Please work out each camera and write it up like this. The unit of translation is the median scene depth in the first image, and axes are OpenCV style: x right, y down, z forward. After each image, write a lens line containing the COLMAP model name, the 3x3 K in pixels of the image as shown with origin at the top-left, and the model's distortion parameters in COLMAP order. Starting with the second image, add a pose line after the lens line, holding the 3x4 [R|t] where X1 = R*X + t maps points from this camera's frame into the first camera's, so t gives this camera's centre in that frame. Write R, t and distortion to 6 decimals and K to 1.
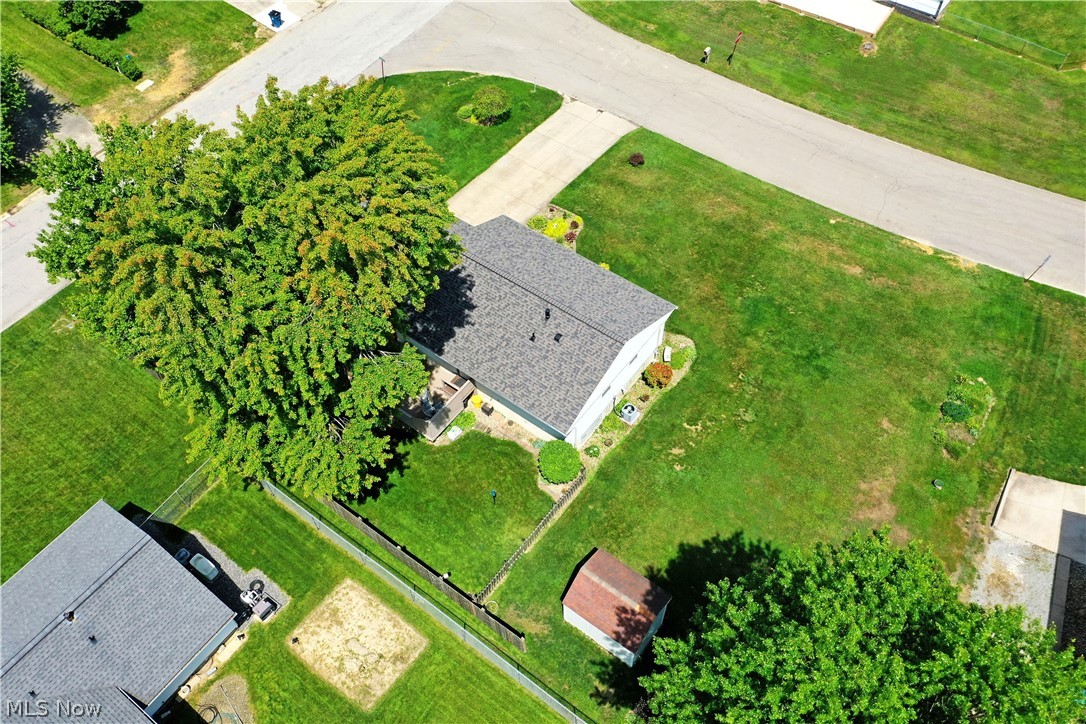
lens RADIAL K [[873.6, 0, 543.0], [0, 873.6, 362.0], [0, 0, 1]] dist [0.011204, 0.001794]
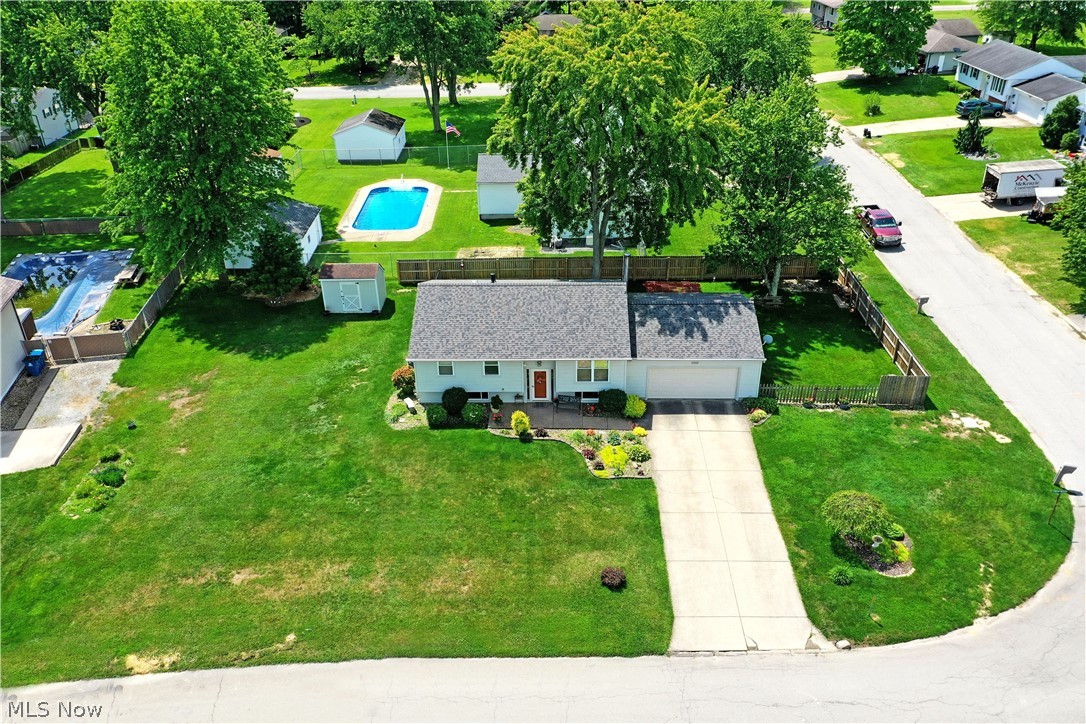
lens RADIAL K [[873.6, 0, 543.0], [0, 873.6, 362.0], [0, 0, 1]] dist [0.011204, 0.001794]
pose [[-0.810089, 0.318730, -0.492105, 0.412811], [-0.451699, 0.195832, 0.870412, -0.795727], [0.373797, 0.927395, -0.014671, 0.857280]]
